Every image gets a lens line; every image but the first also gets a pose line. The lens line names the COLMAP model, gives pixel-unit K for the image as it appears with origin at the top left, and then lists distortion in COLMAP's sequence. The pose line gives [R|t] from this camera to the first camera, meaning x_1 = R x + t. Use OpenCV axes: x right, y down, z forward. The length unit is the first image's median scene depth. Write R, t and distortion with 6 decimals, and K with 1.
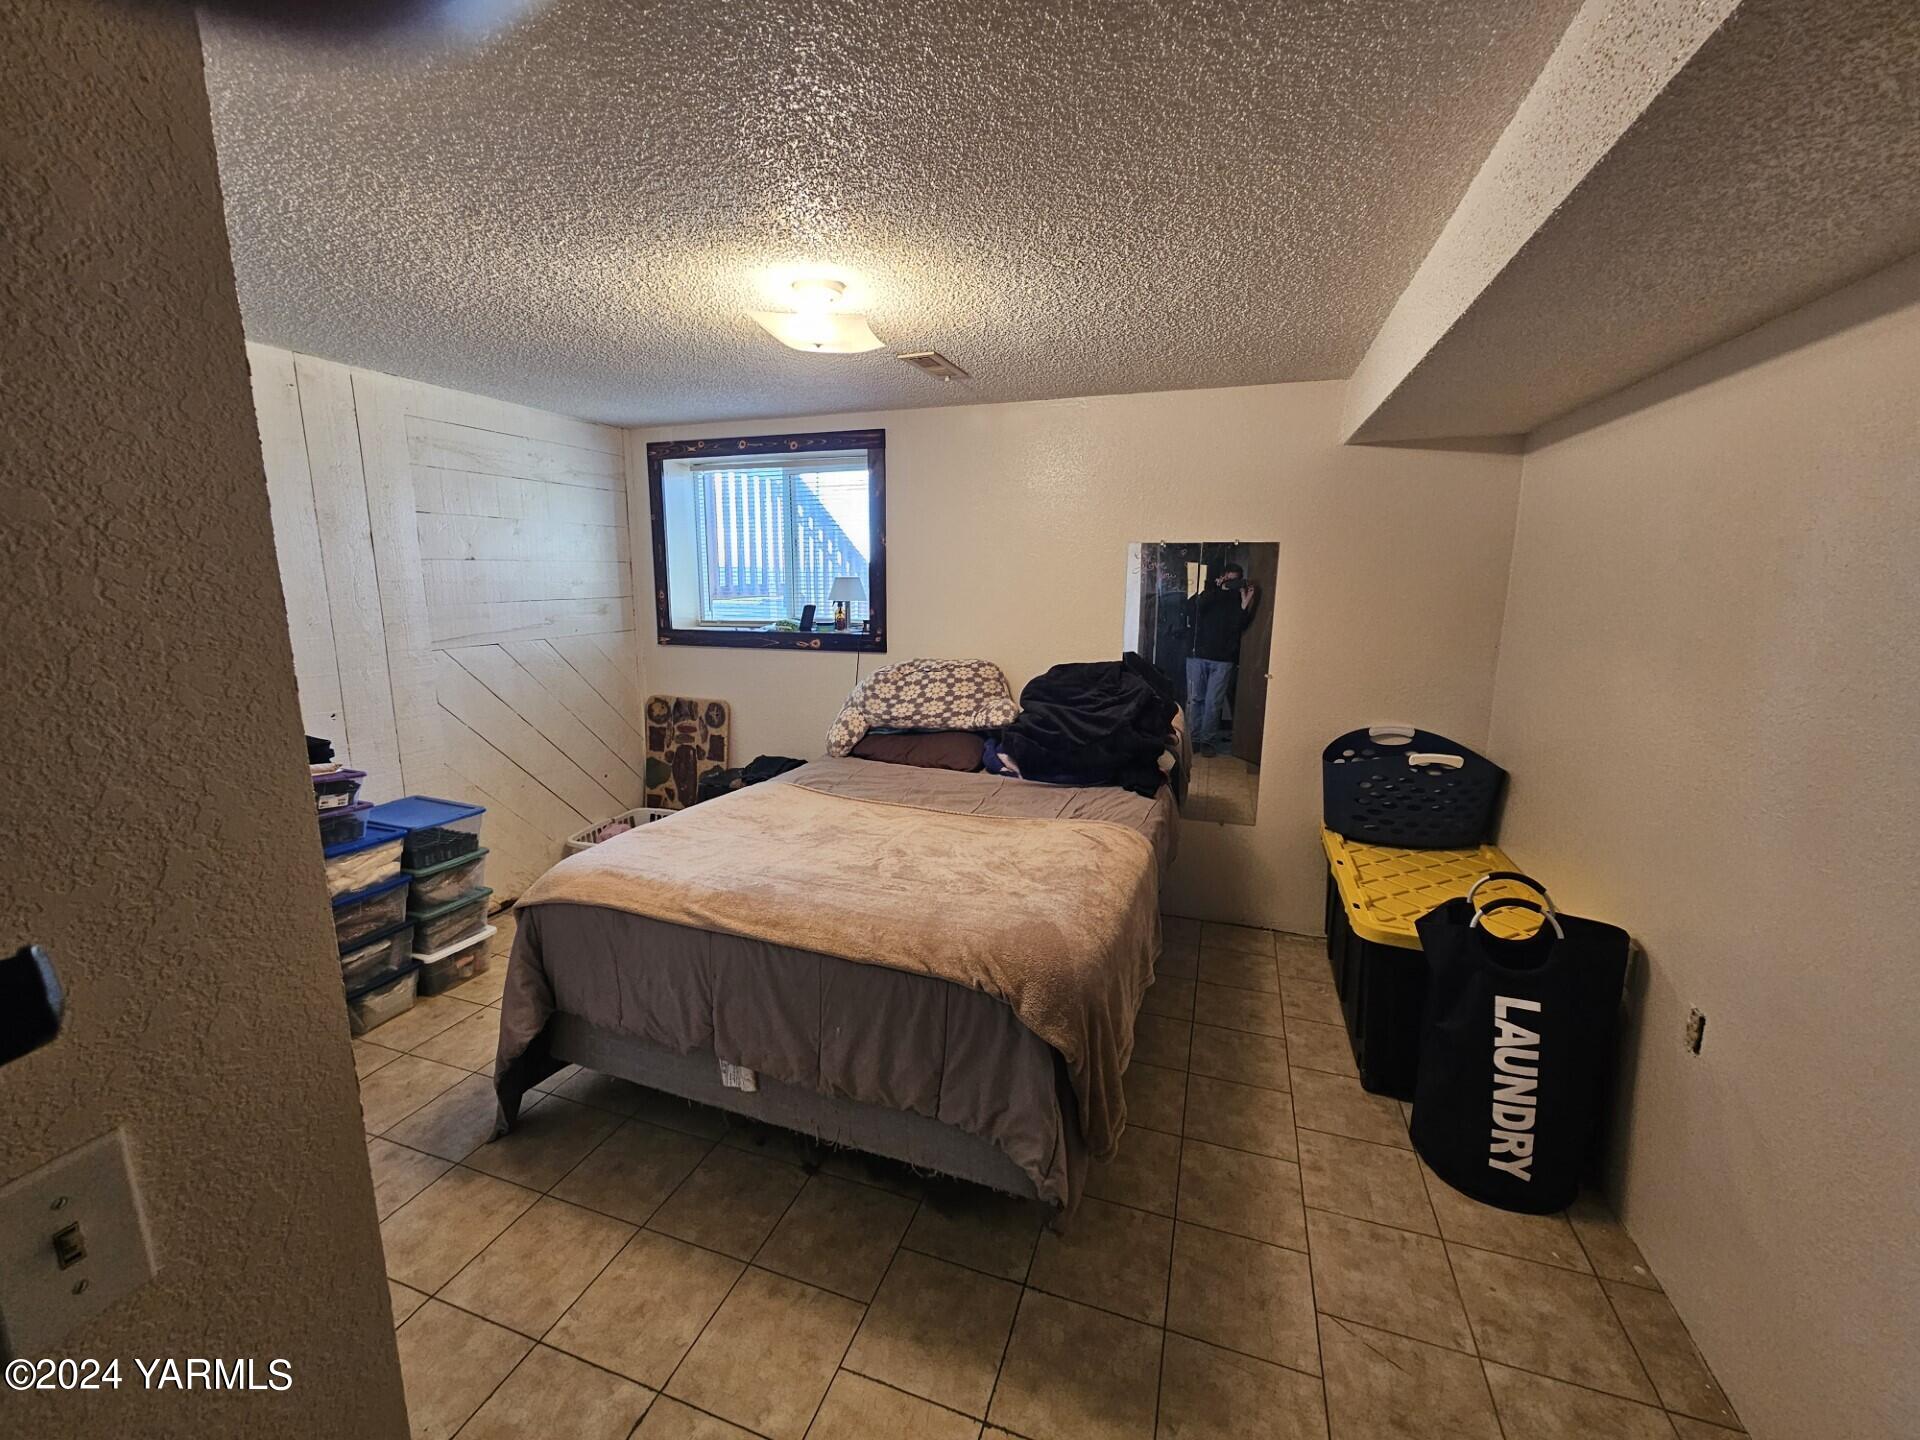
lens RADIAL K [[785.4, 0, 951.8], [0, 785.4, 719.7], [0, 0, 1]] dist [0.000882, 0.000327]
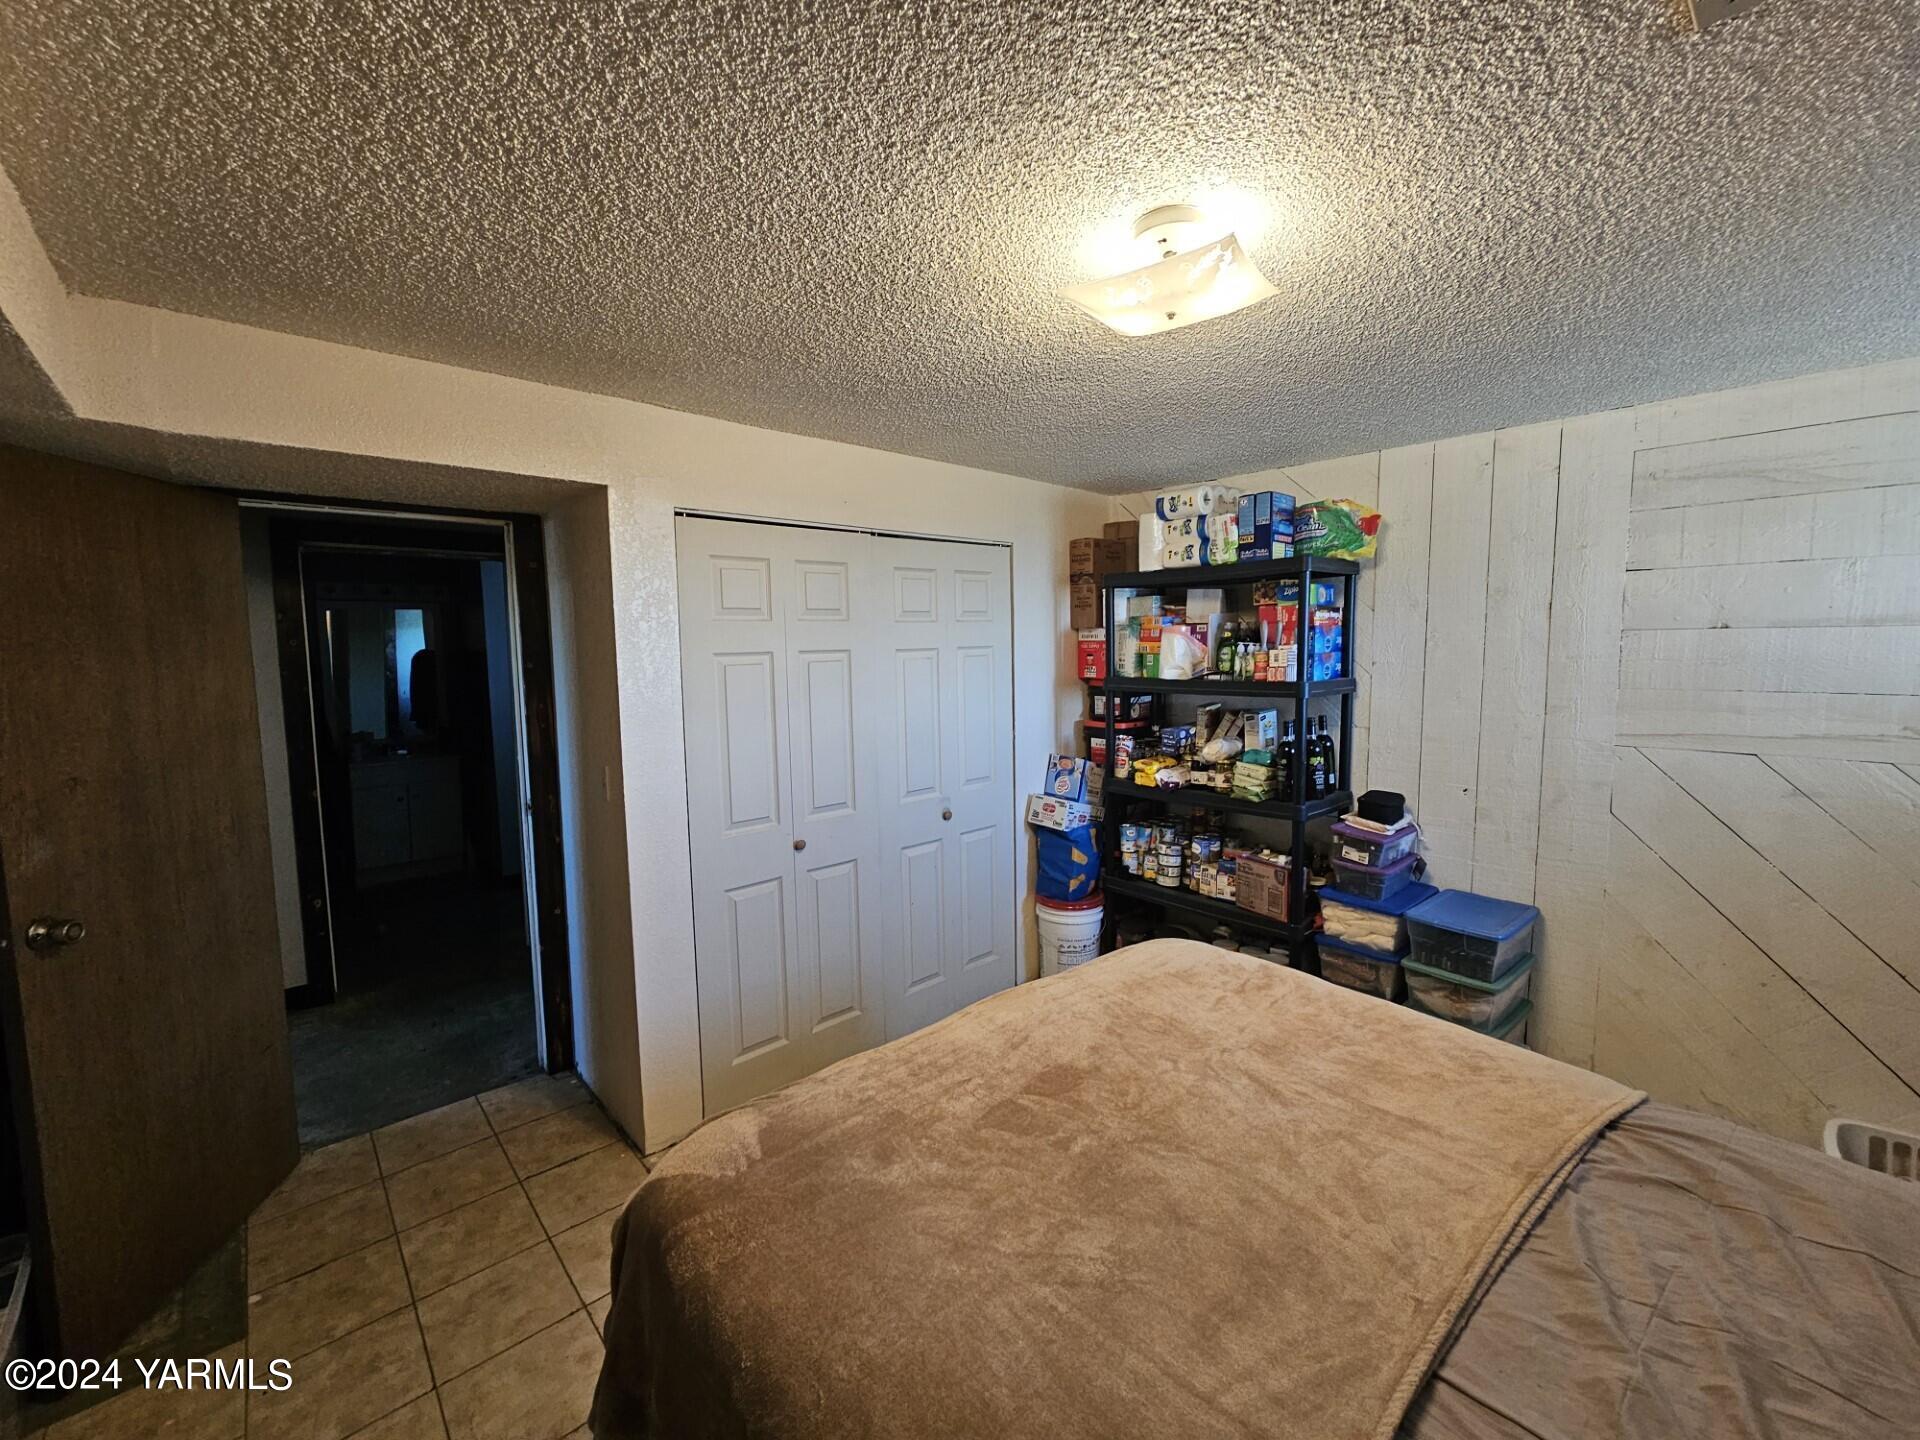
lens RADIAL K [[785.4, 0, 954.3], [0, 785.4, 716.6], [0, 0, 1]] dist [0.000882, 0.000327]
pose [[-0.488413, 0.080567, -0.868885, 0.376969], [-0.152091, 0.972628, 0.175679, -0.172018], [0.859256, 0.217953, -0.462791, 0.888545]]
